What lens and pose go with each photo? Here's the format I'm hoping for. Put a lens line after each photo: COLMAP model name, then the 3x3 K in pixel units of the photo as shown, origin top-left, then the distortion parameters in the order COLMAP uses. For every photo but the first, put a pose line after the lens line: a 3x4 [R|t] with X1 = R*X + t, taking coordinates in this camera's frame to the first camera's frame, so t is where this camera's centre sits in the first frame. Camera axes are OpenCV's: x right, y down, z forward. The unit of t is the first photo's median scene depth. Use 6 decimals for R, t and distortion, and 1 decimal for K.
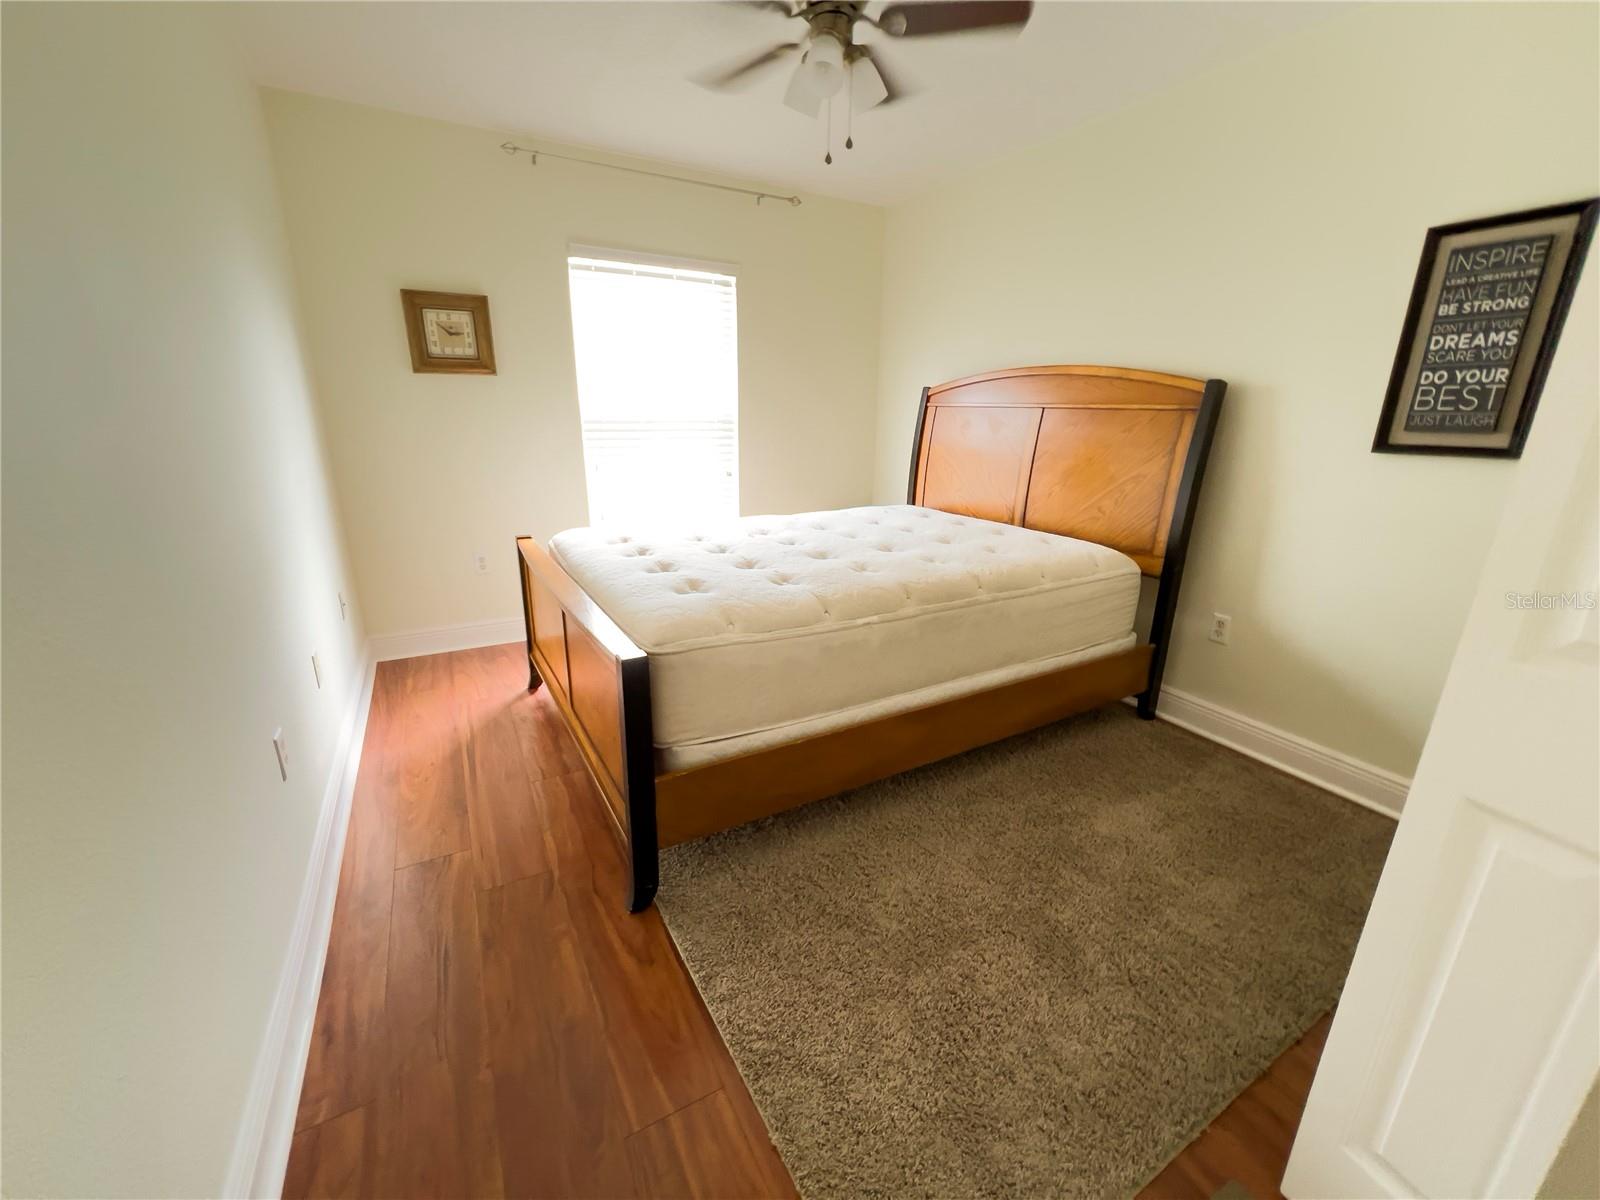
lens RADIAL K [[640.1, 0, 804.9], [0, 640.1, 605.5], [0, 0, 1]] dist [0.000697, 0.000140]
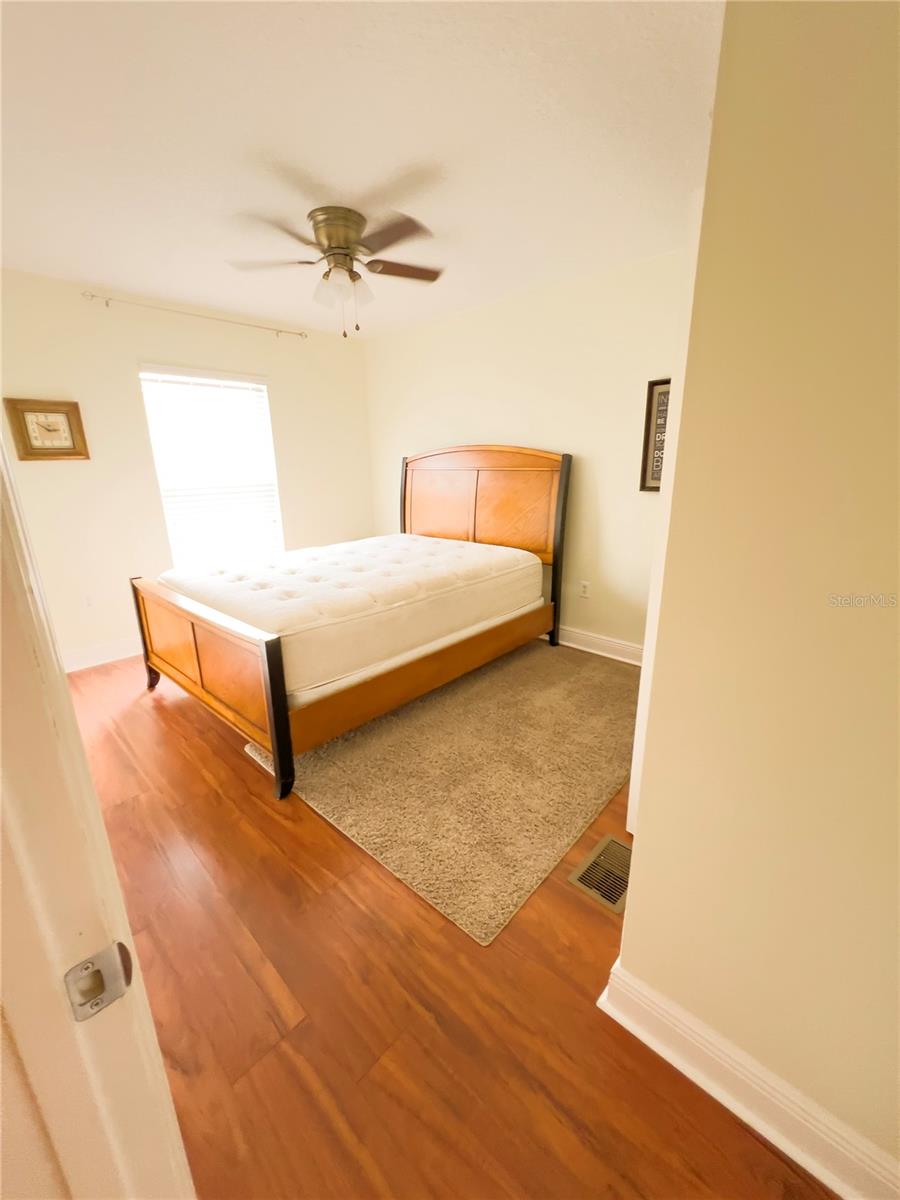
lens RADIAL K [[480.1, 0, 449.5], [0, 480.1, 598.2], [0, 0, 1]] dist [0.000697, 0.000140]
pose [[0.955062, -0.110313, 0.275113, -0.106080], [0.115482, 0.993306, -0.002612, 0.022584], [-0.272983, 0.034265, 0.961408, -0.227326]]
